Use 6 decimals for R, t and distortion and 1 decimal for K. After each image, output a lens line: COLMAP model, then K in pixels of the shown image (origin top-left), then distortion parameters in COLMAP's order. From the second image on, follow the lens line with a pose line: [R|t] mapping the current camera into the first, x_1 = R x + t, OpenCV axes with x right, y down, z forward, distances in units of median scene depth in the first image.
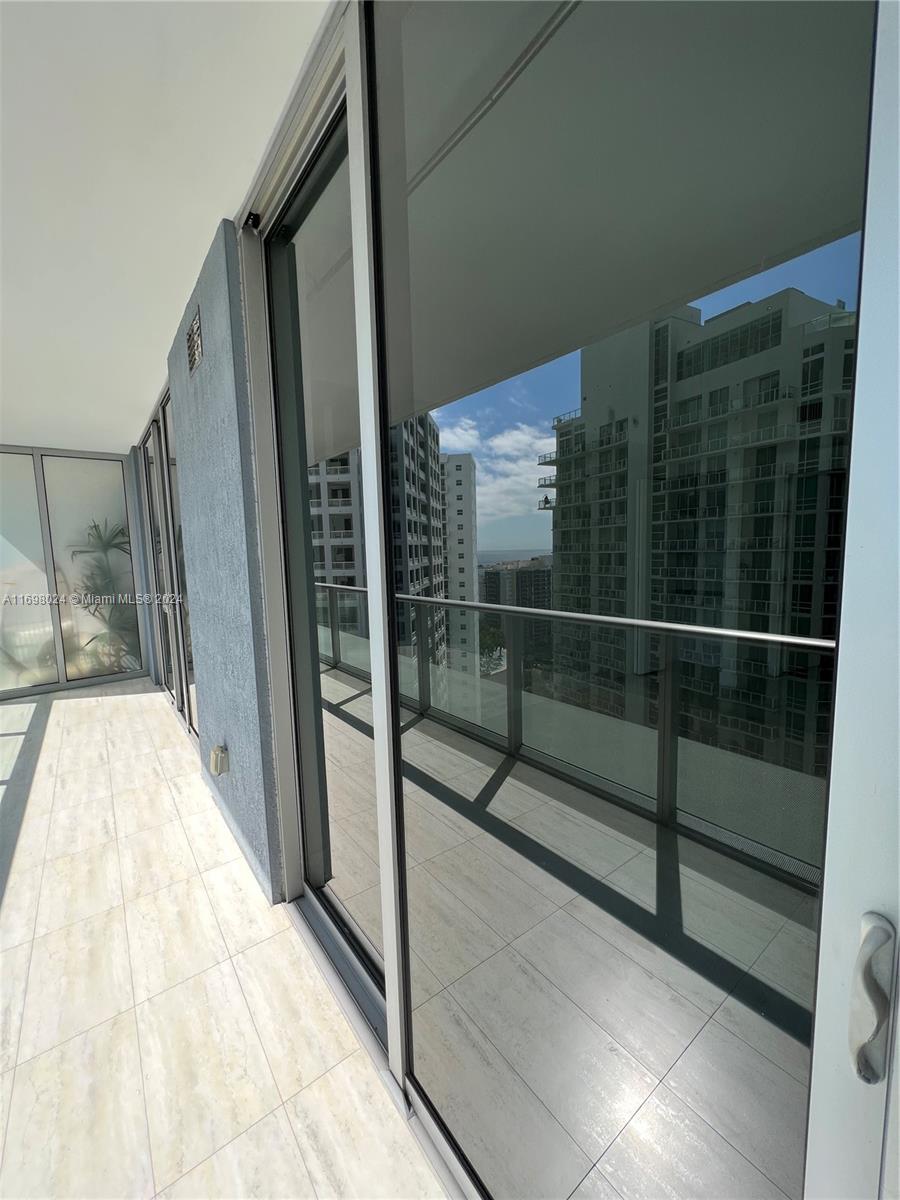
lens RADIAL K [[480.1, 0, 452.0], [0, 480.1, 596.4], [0, 0, 1]] dist [-0.006052, -0.000624]
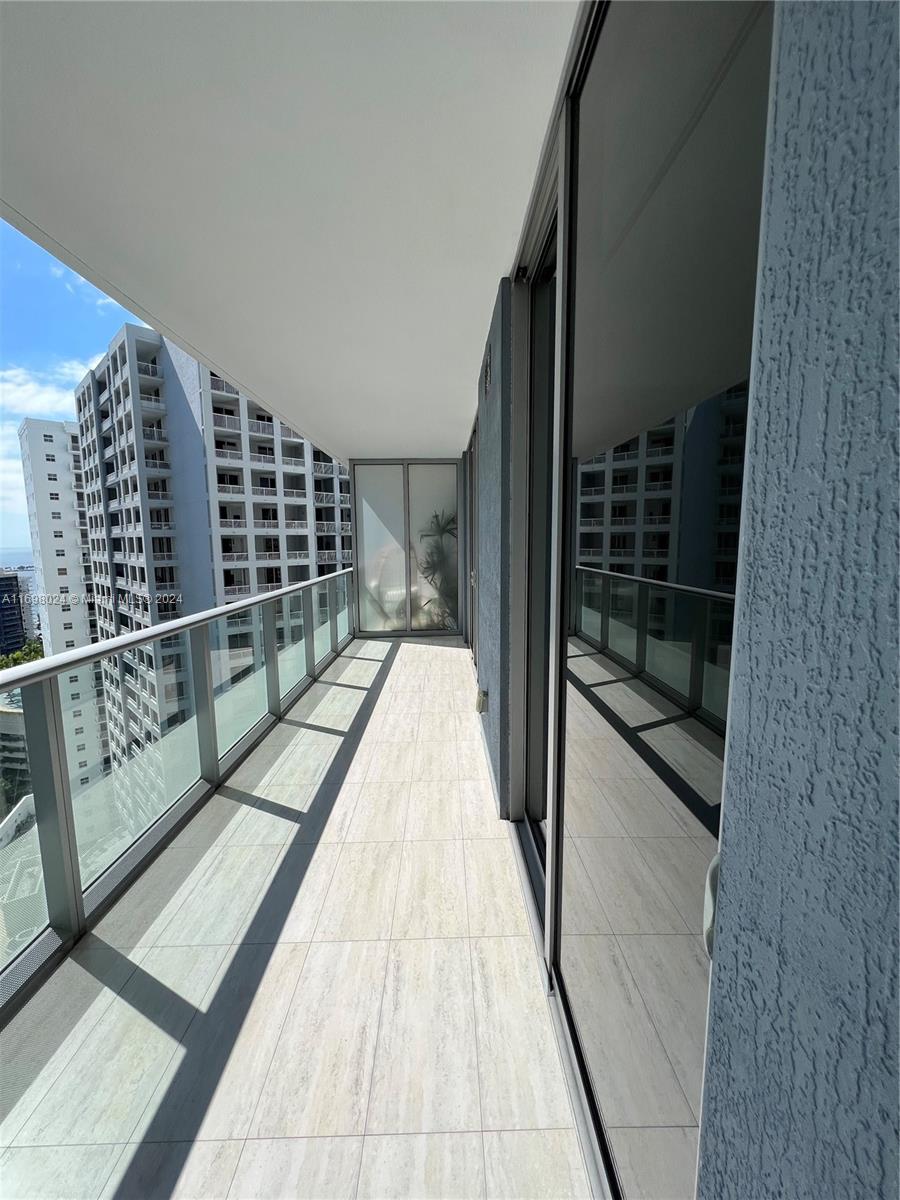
lens RADIAL K [[480.1, 0, 454.2], [0, 480.1, 603.5], [0, 0, 1]] dist [-0.006052, -0.000624]
pose [[0.808005, 0.098199, -0.580935, 0.101858], [-0.071872, 0.995077, 0.068239, -0.002590], [0.584776, -0.013385, 0.811084, -0.048808]]
